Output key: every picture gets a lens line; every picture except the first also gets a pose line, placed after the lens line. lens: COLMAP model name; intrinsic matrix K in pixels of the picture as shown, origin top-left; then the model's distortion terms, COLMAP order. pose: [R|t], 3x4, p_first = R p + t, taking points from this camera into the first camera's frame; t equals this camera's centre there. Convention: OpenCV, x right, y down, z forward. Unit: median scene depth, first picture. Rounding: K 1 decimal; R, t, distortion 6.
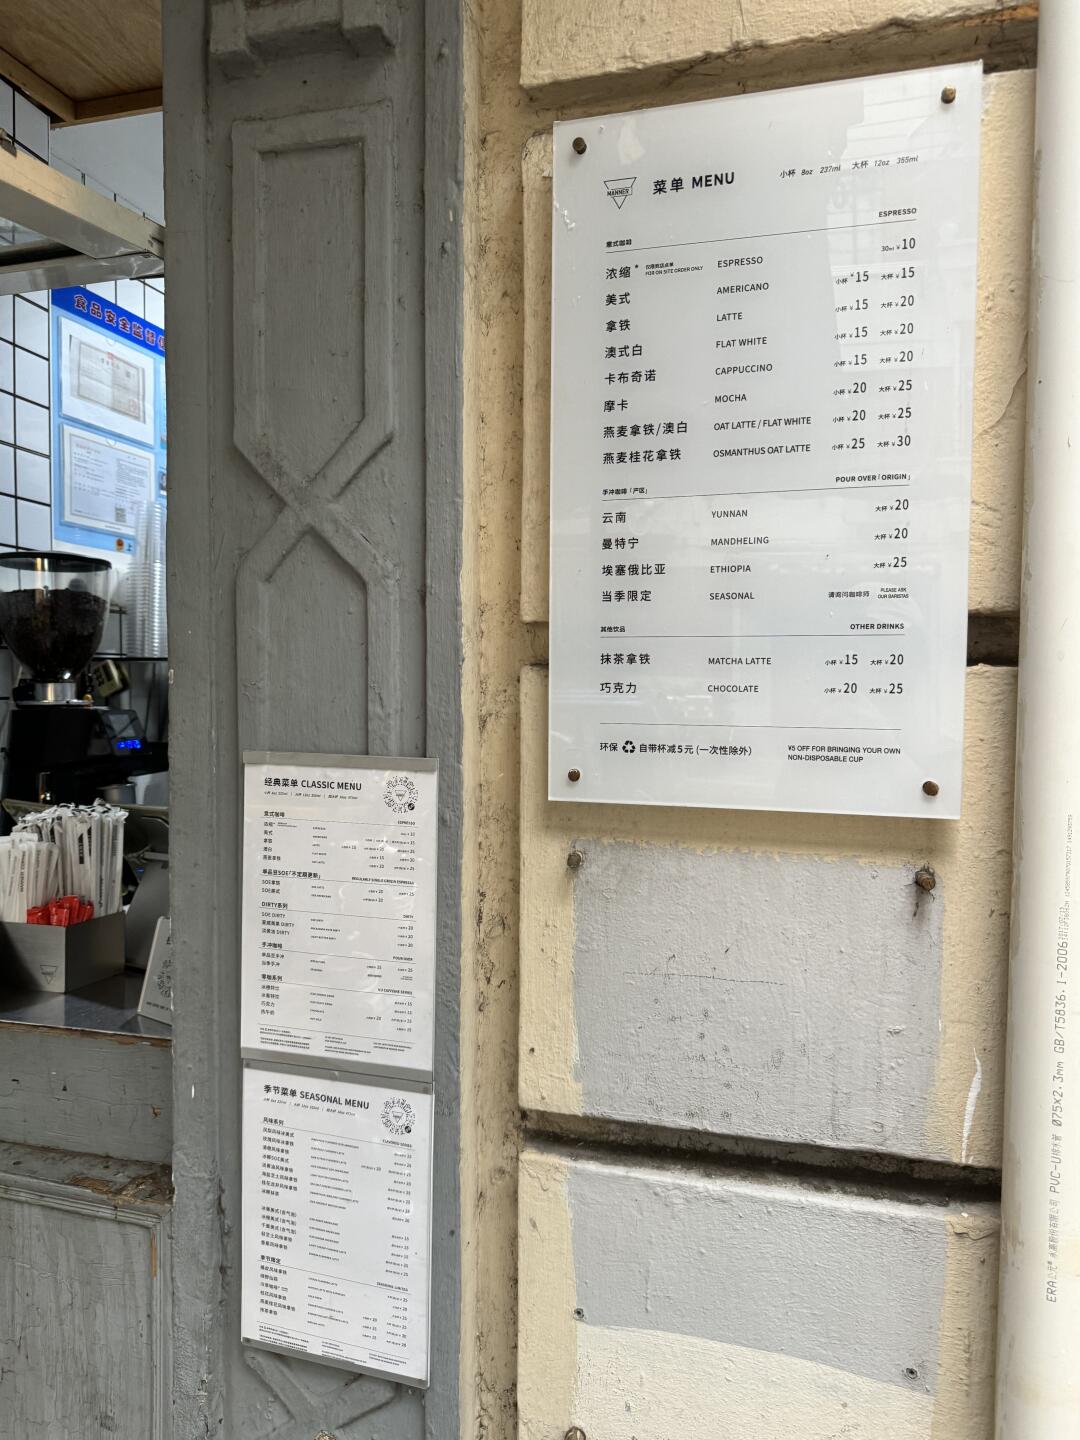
lens RADIAL K [[987.7, 0, 554.5], [0, 987.7, 731.5], [0, 0, 1]] dist [0.032971, -0.047787]
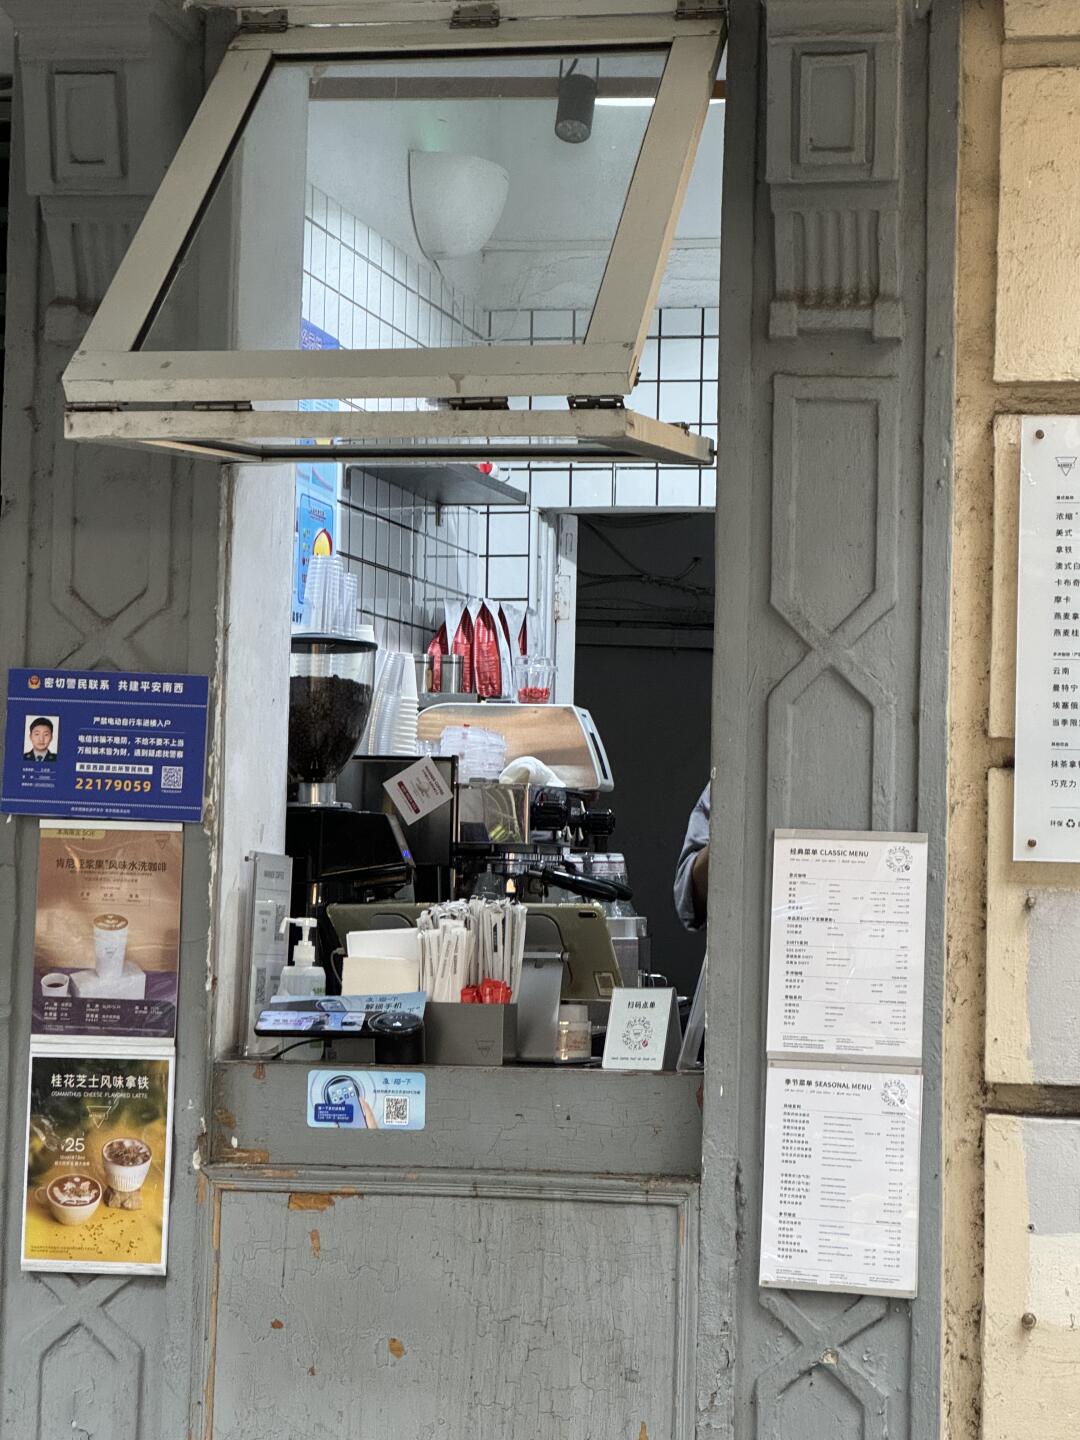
lens RADIAL K [[3238.7, 0, 572.3], [0, 3238.7, 694.0], [0, 0, 1]] dist [0.118132, 0.000000]
pose [[0.995414, 0.020101, 0.093523, -1.038979], [-0.010726, 0.994961, -0.099682, 0.291493], [-0.095055, 0.098222, 0.990614, -3.485991]]
